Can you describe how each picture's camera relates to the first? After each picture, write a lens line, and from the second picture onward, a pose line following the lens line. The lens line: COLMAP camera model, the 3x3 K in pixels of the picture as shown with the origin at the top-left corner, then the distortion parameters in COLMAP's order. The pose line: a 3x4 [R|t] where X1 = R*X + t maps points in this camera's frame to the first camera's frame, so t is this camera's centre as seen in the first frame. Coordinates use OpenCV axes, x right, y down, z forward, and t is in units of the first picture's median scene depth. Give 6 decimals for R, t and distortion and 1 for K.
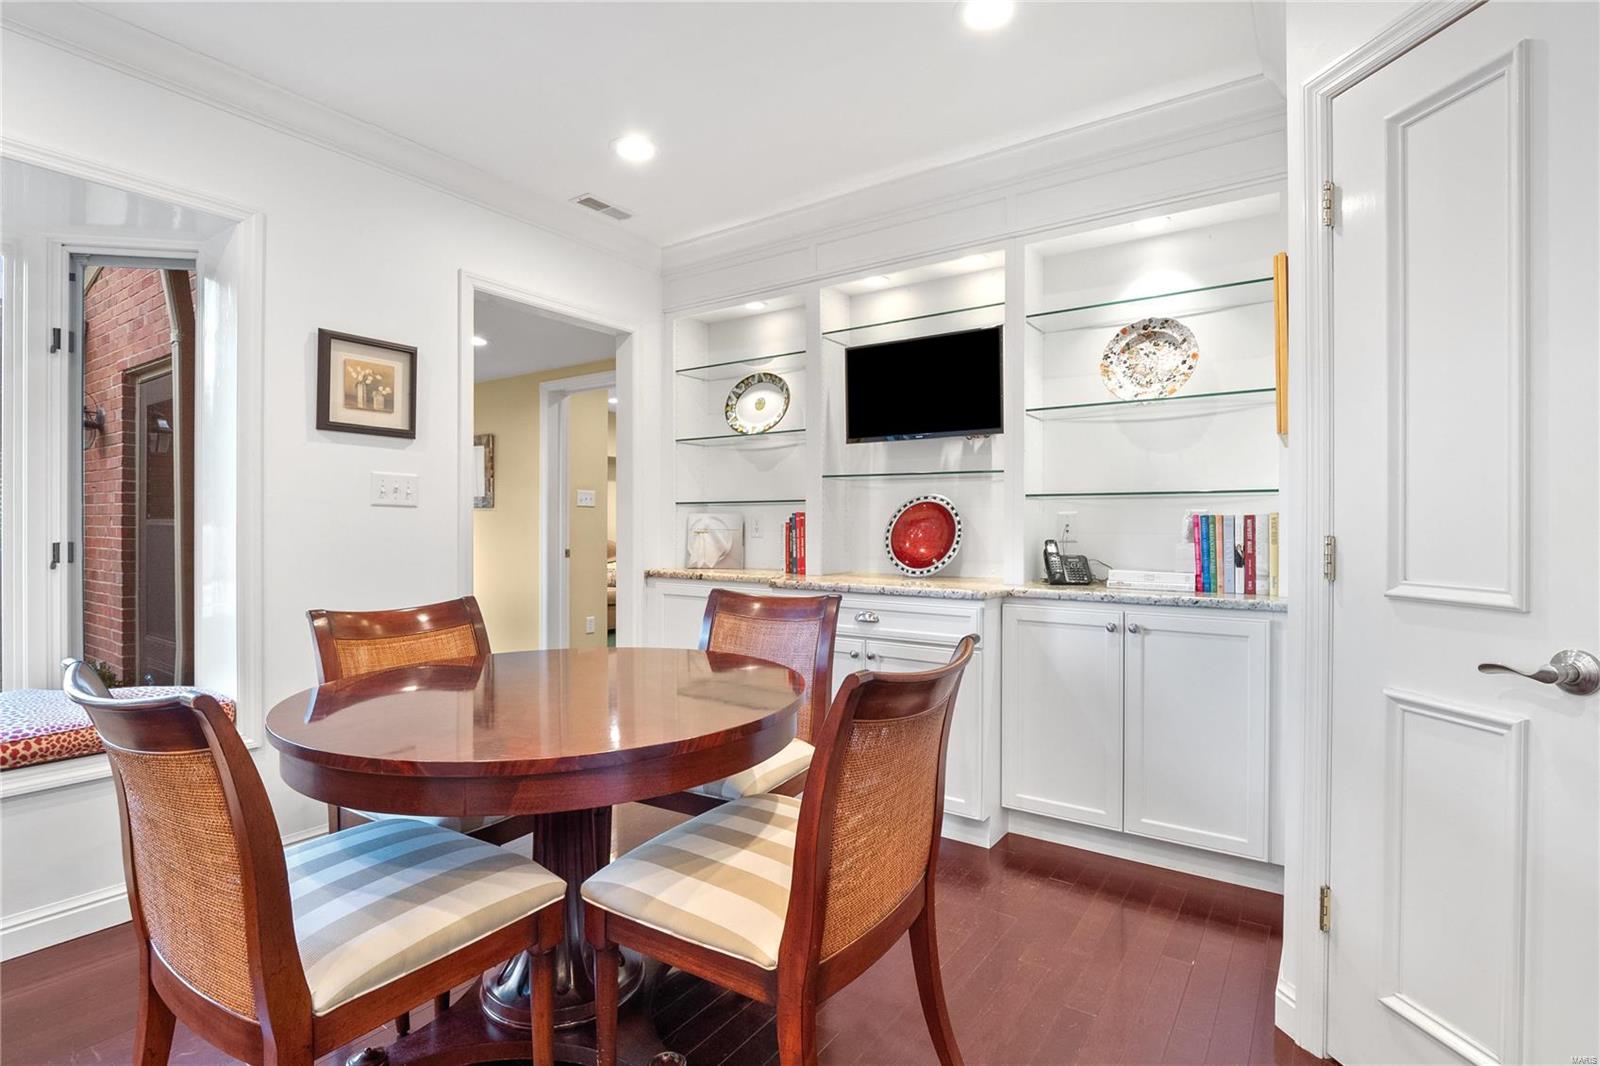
lens RADIAL K [[762.5, 0, 801.3], [0, 762.5, 521.7], [0, 0, 1]] dist [-0.009845, -0.000221]
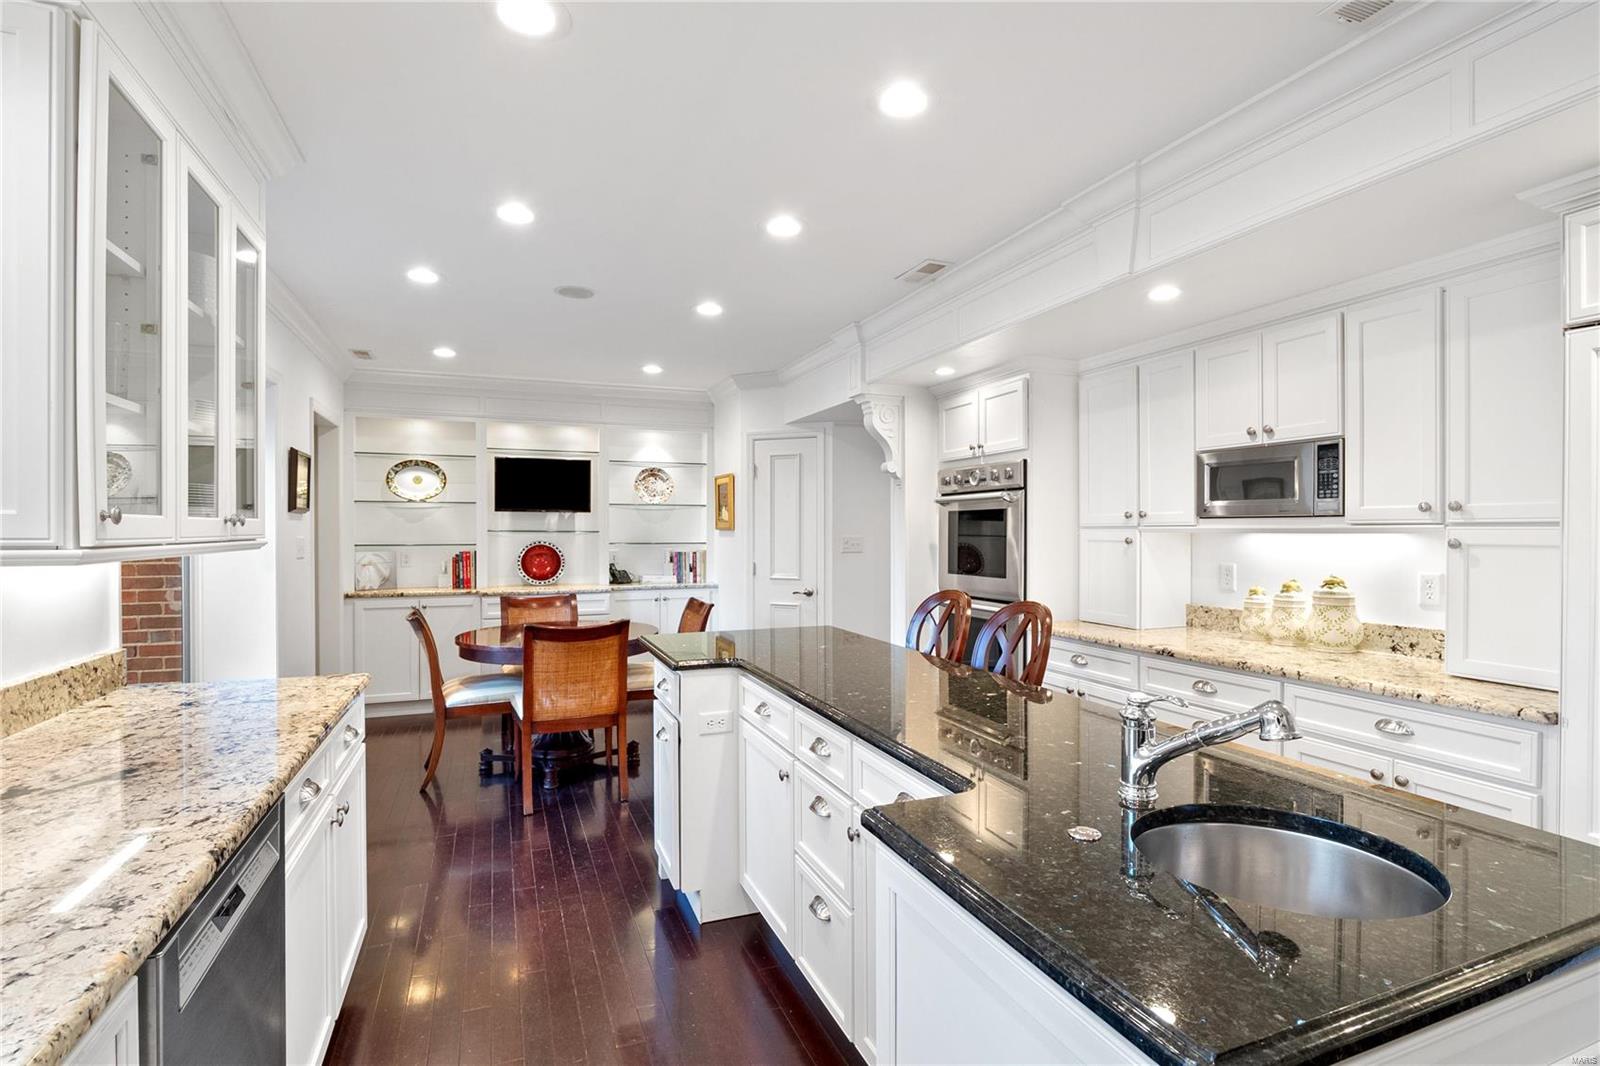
lens RADIAL K [[762.5, 0, 796.2], [0, 762.5, 538.6], [0, 0, 1]] dist [-0.009845, -0.000221]
pose [[0.566989, -0.009933, 0.823666, -1.088980], [-0.002860, 0.999898, 0.014027, -0.074167], [-0.823721, -0.010308, 0.566902, -0.613566]]
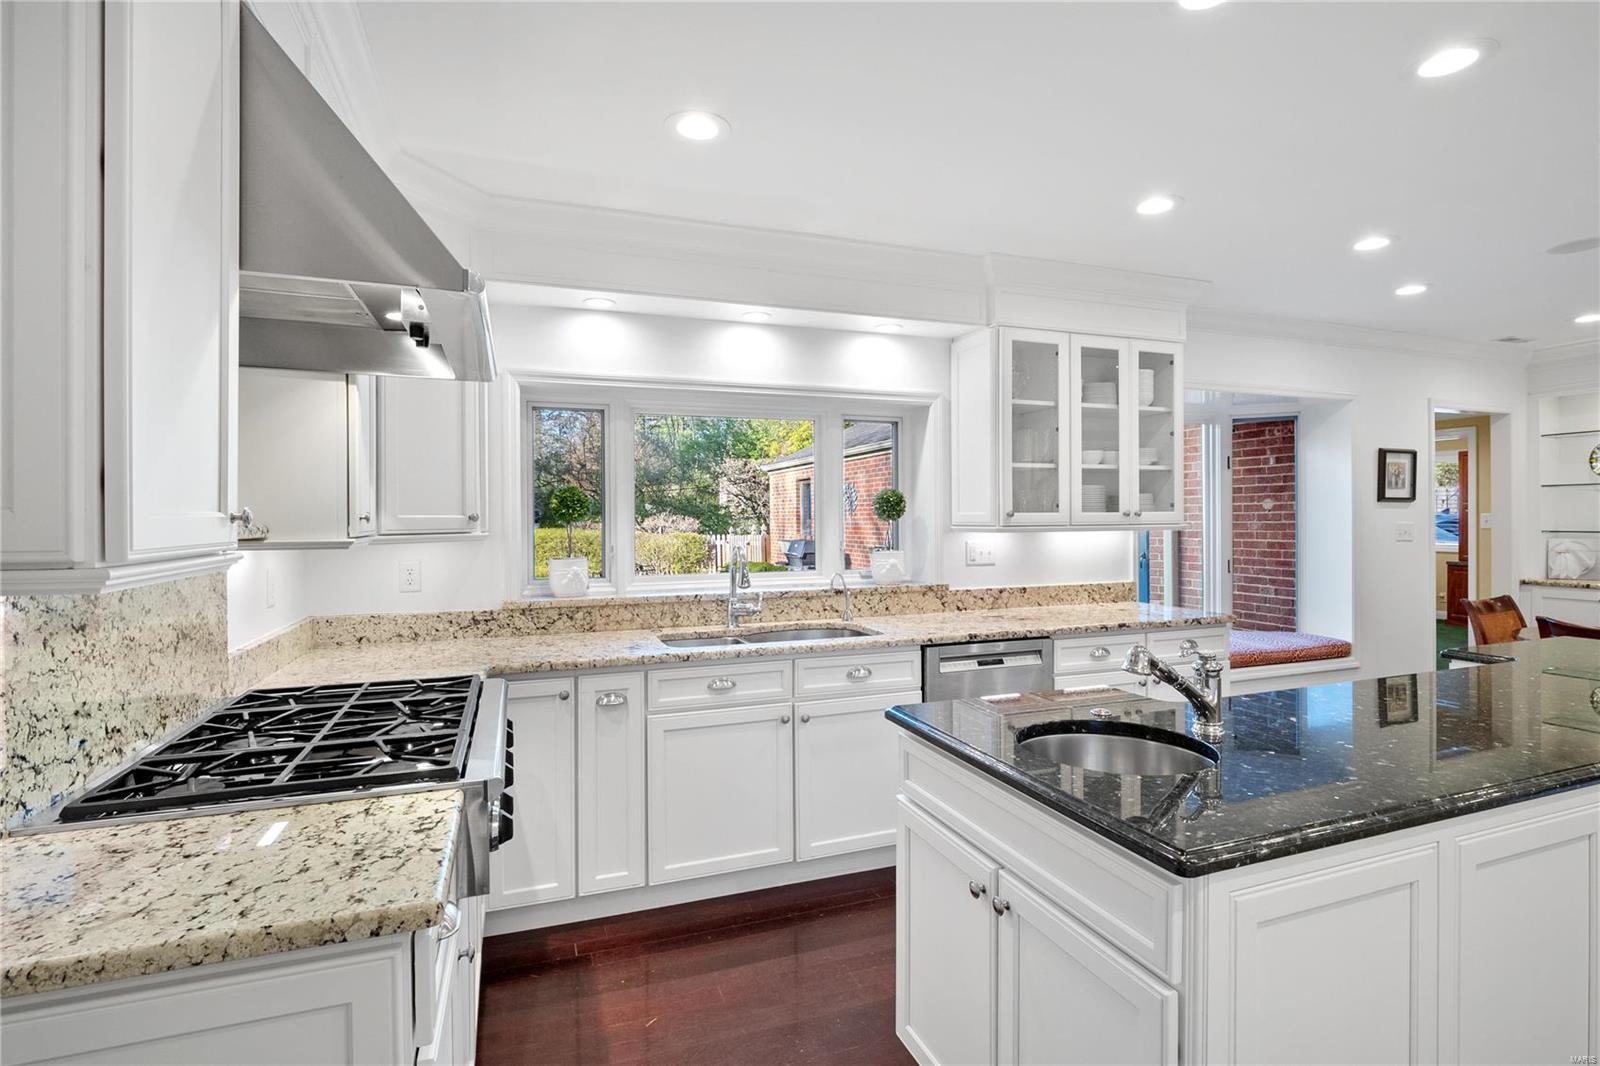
lens RADIAL K [[762.5, 0, 814.5], [0, 762.5, 522.1], [0, 0, 1]] dist [-0.009845, -0.000221]
pose [[0.815951, -0.003097, -0.578113, -0.563290], [0.009146, 0.999930, 0.007553, -0.079380], [0.578049, -0.011450, 0.815922, -1.104179]]
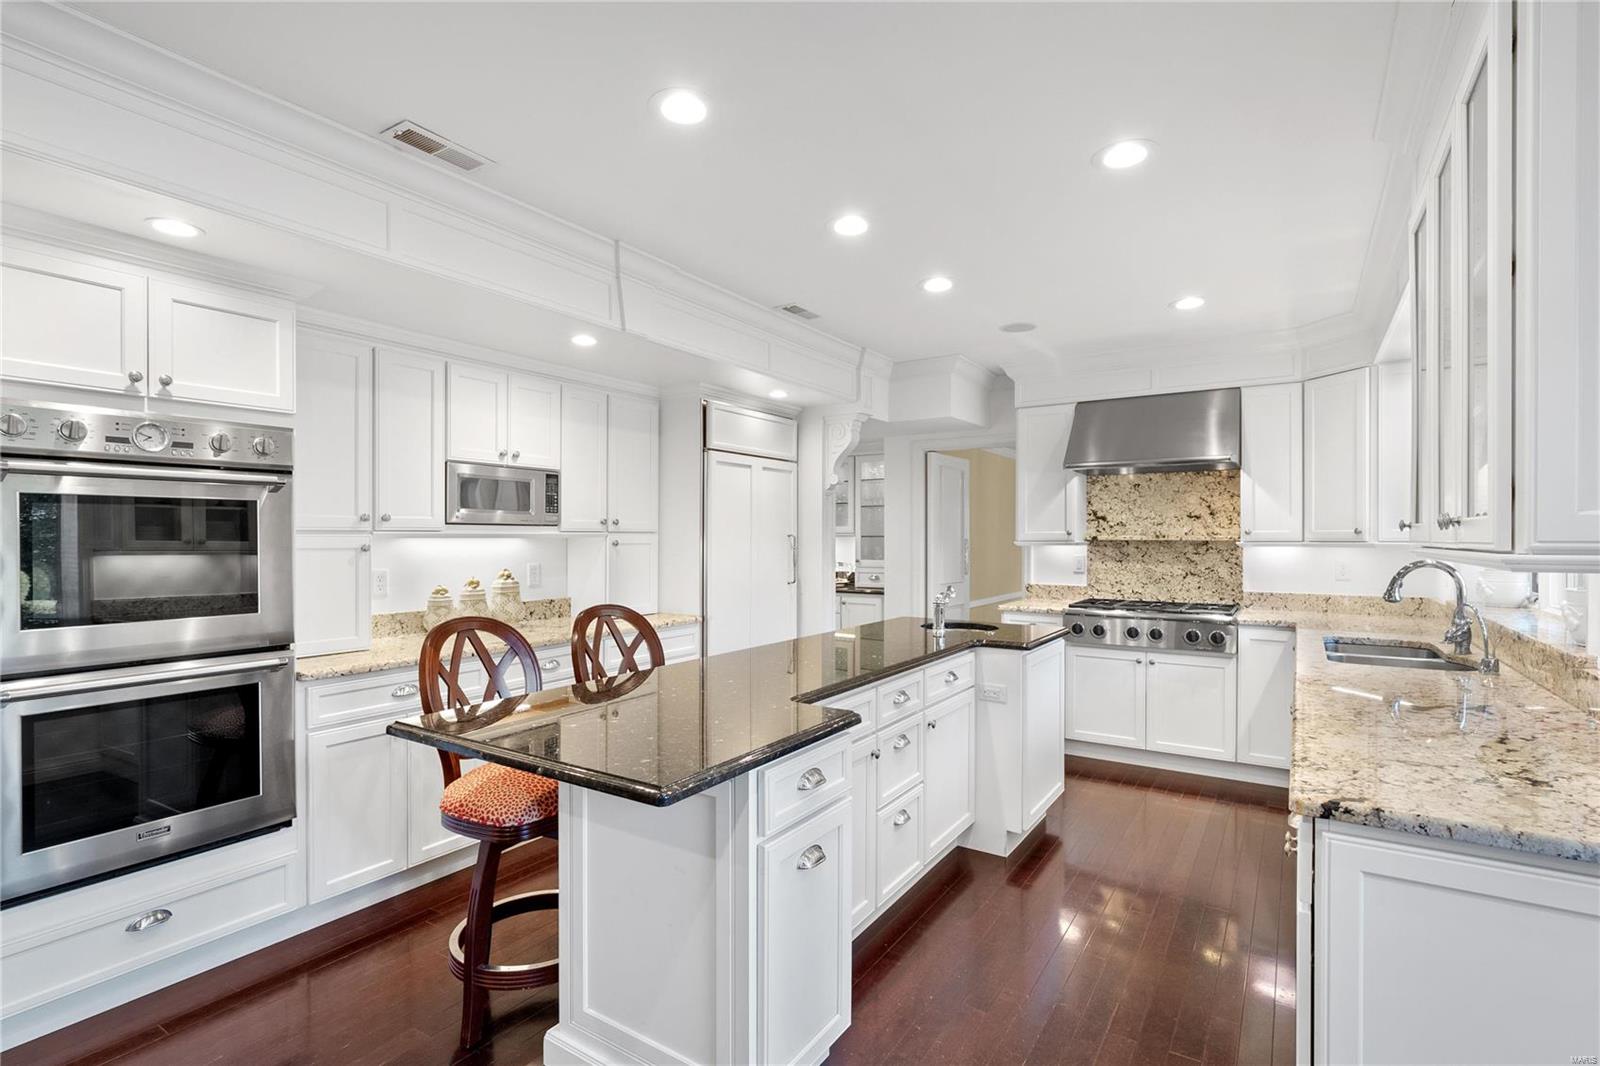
lens RADIAL K [[762.5, 0, 799.1], [0, 762.5, 539.7], [0, 0, 1]] dist [-0.009845, -0.000221]
pose [[-0.999878, 0.003115, -0.015279, -0.431792], [0.003176, 0.999987, -0.003975, -0.061016], [0.015267, -0.004023, -0.999875, 0.570354]]
